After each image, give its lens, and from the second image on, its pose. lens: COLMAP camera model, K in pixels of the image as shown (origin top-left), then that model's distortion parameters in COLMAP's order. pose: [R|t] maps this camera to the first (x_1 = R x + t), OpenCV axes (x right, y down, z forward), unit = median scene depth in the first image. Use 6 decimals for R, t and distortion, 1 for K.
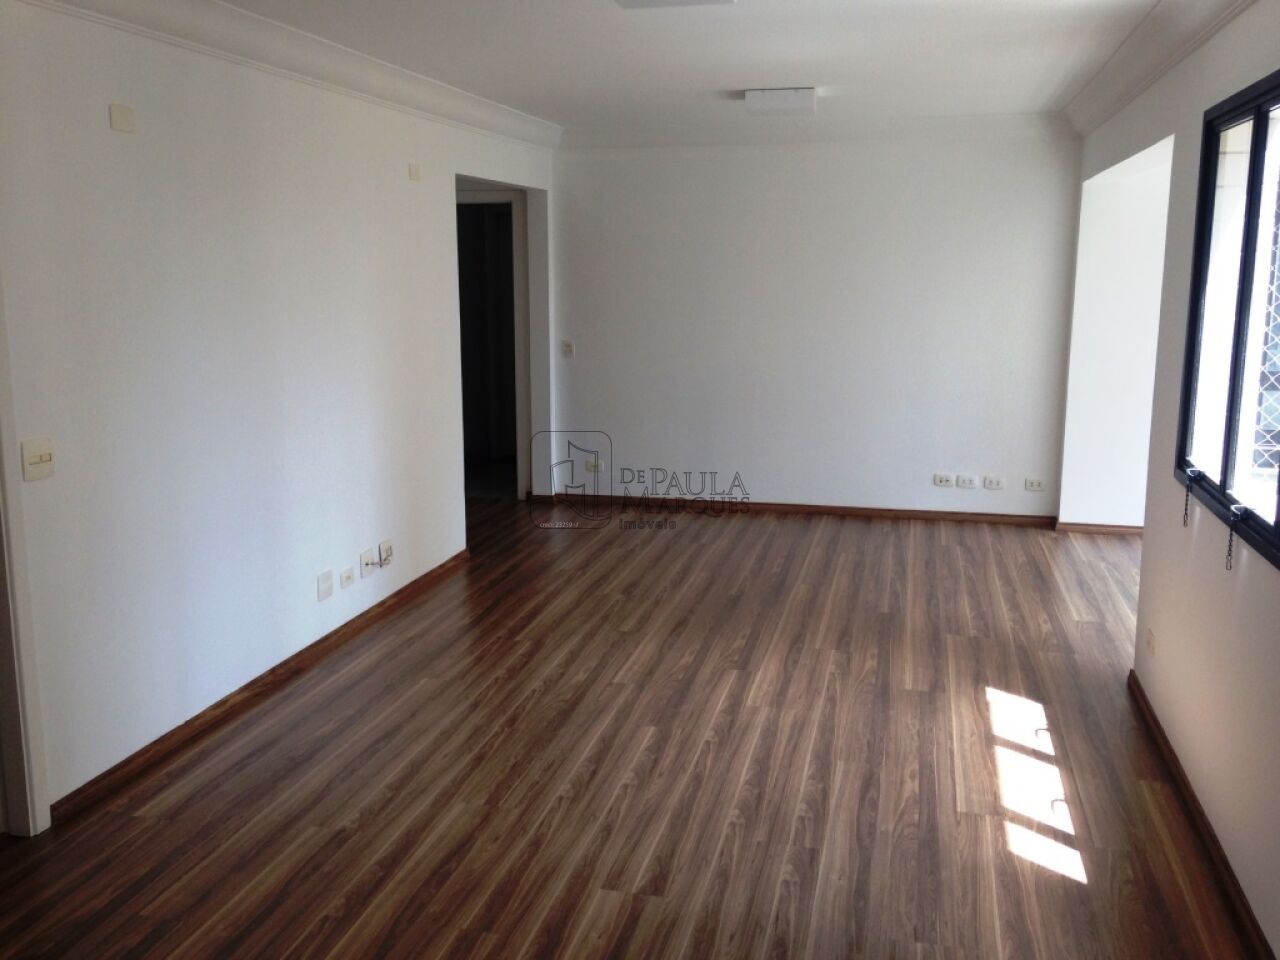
lens RADIAL K [[1172.8, 0, 639.3], [0, 1172.8, 459.2], [0, 0, 1]] dist [0.213527, -0.324576]
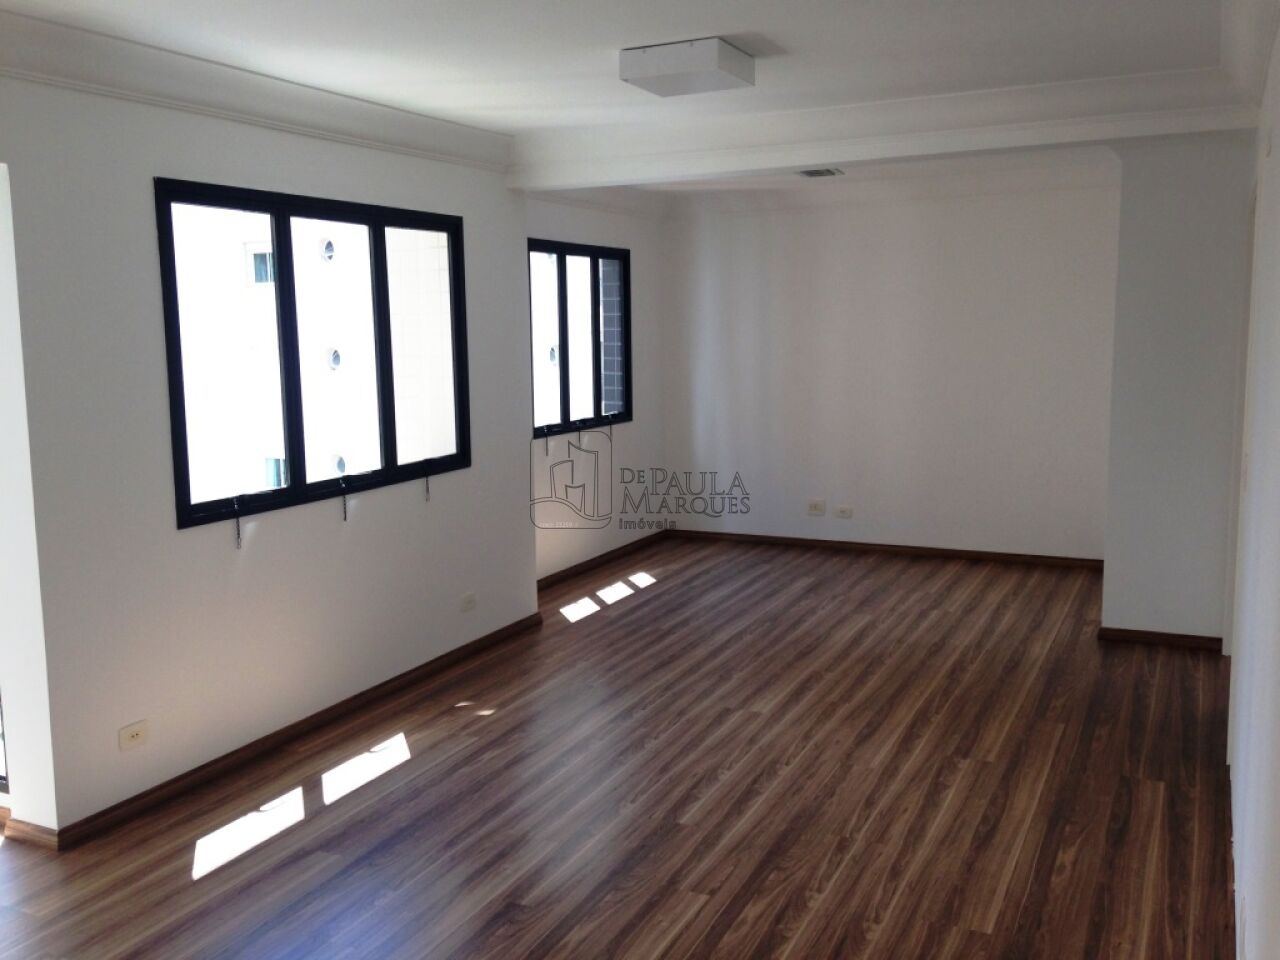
lens RADIAL K [[1172.8, 0, 639.3], [0, 1172.8, 459.2], [0, 0, 1]] dist [0.213527, -0.324576]
pose [[-0.978402, -0.008031, 0.206556, -0.153658], [0.049961, 0.960433, 0.273995, -0.312532], [-0.200584, 0.278397, -0.939288, 1.927330]]
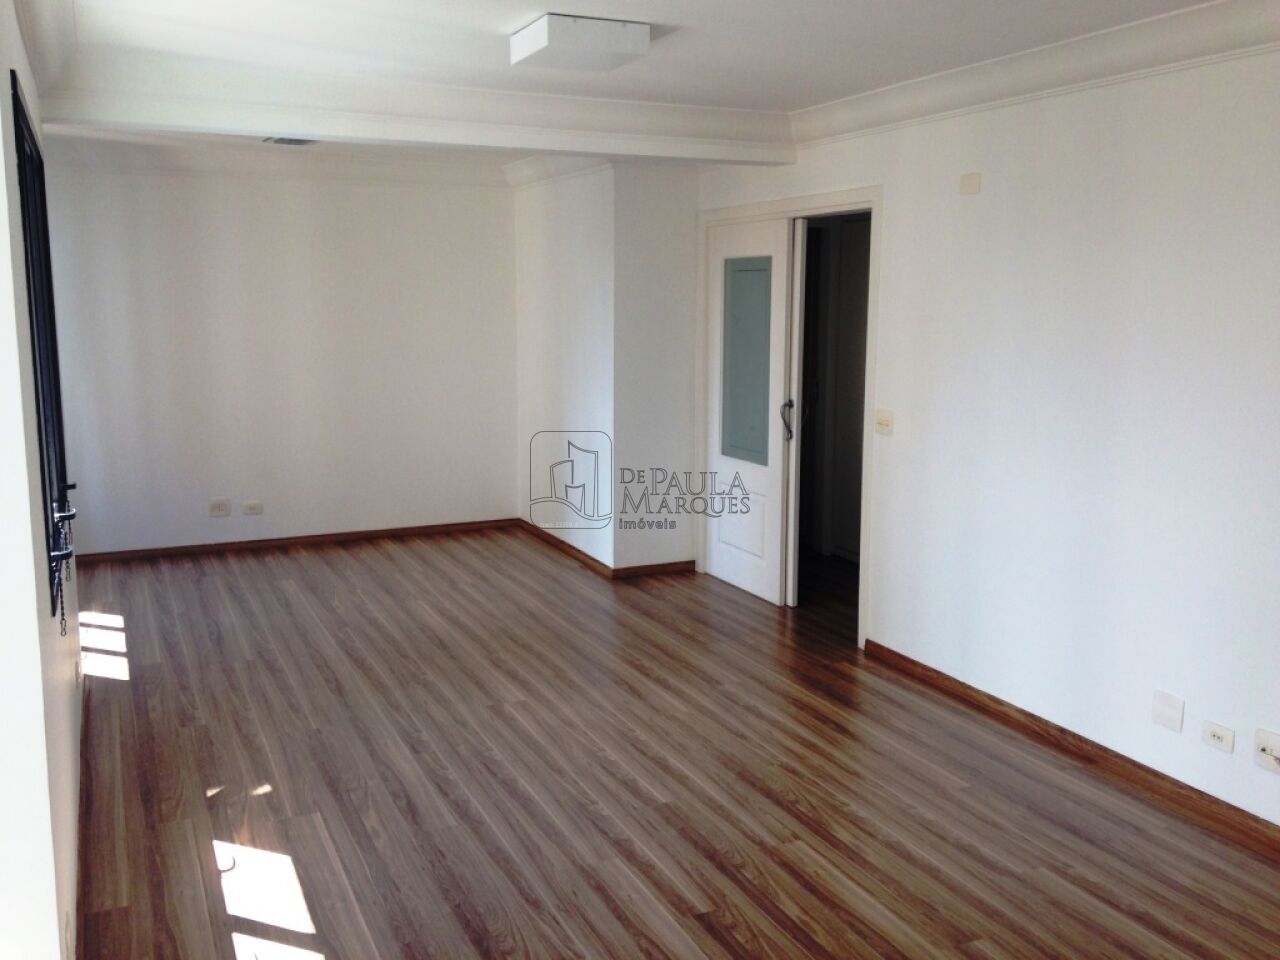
lens RADIAL K [[1172.8, 0, 639.3], [0, 1172.8, 459.2], [0, 0, 1]] dist [0.213527, -0.324576]
pose [[-0.788551, 0.085186, -0.609041, 0.610159], [-0.101735, 0.958644, 0.265805, -0.290843], [0.606496, 0.271562, -0.747273, 1.734347]]
